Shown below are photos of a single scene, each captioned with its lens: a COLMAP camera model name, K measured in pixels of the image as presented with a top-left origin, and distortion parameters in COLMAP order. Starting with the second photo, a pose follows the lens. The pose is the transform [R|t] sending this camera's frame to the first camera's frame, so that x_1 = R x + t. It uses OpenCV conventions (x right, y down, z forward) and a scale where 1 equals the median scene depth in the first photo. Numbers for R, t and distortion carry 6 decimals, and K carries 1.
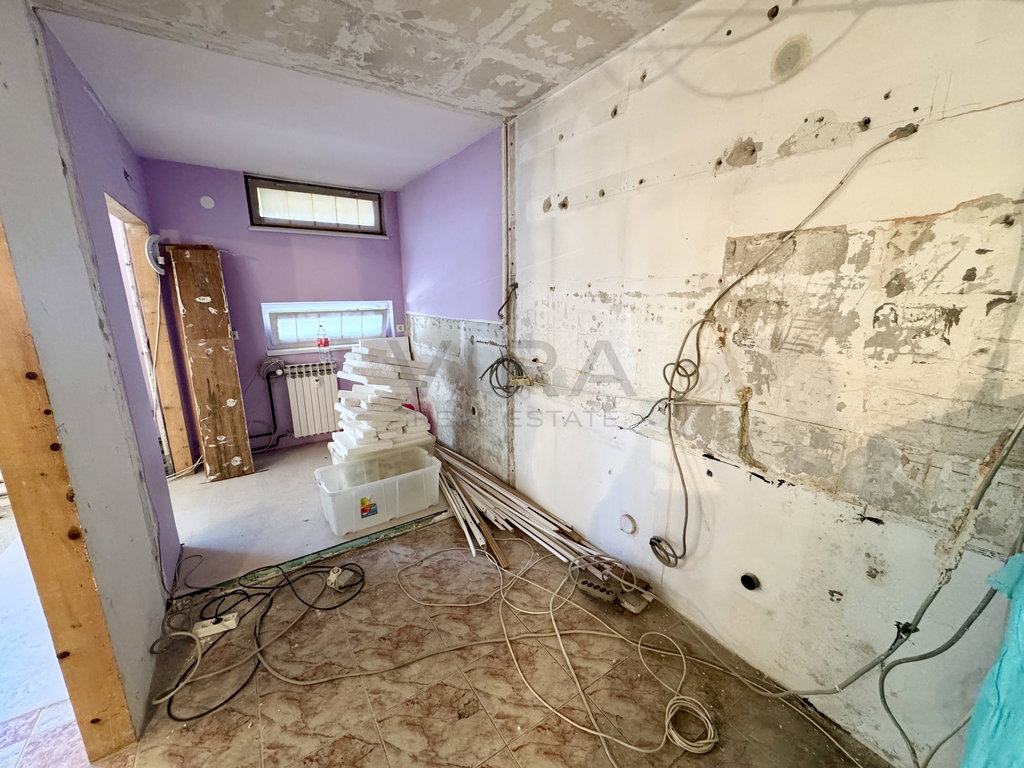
lens RADIAL K [[407.7, 0, 512.2], [0, 407.7, 384.5], [0, 0, 1]] dist [-0.002505, 0.000216]
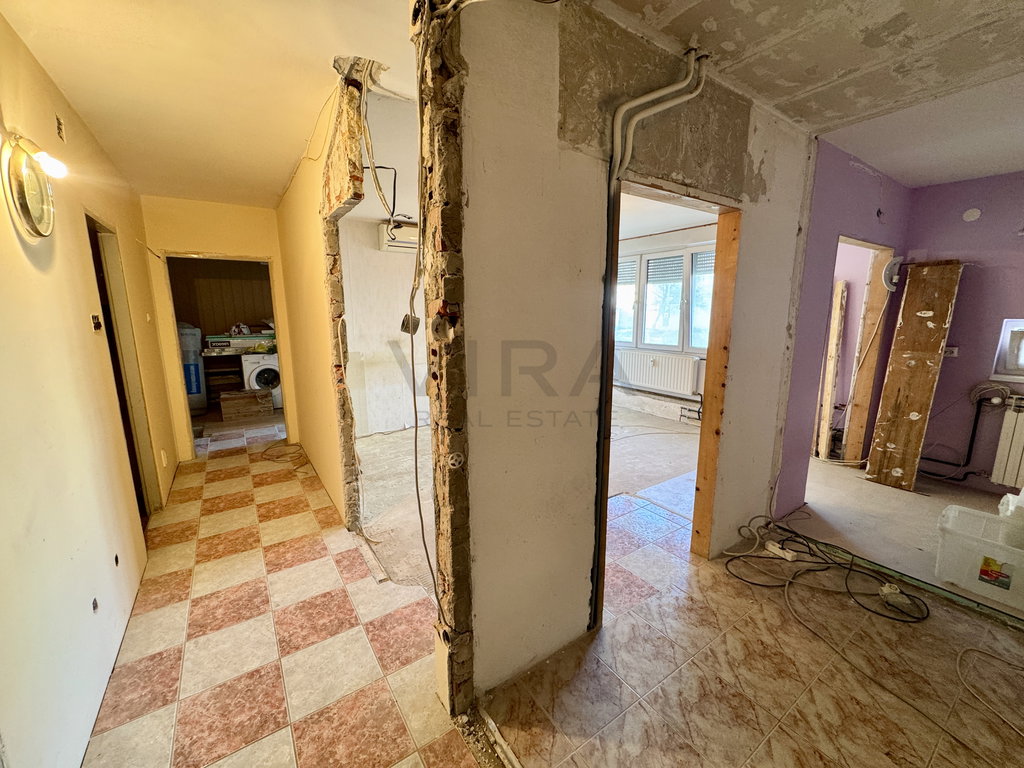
lens RADIAL K [[407.7, 0, 508.2], [0, 407.7, 384.0], [0, 0, 1]] dist [-0.002505, 0.000216]
pose [[0.000784, 0.183059, -0.983102, 0.436436], [-0.218208, 0.959443, 0.178479, 0.013042], [0.975902, 0.214381, 0.040697, -0.052778]]
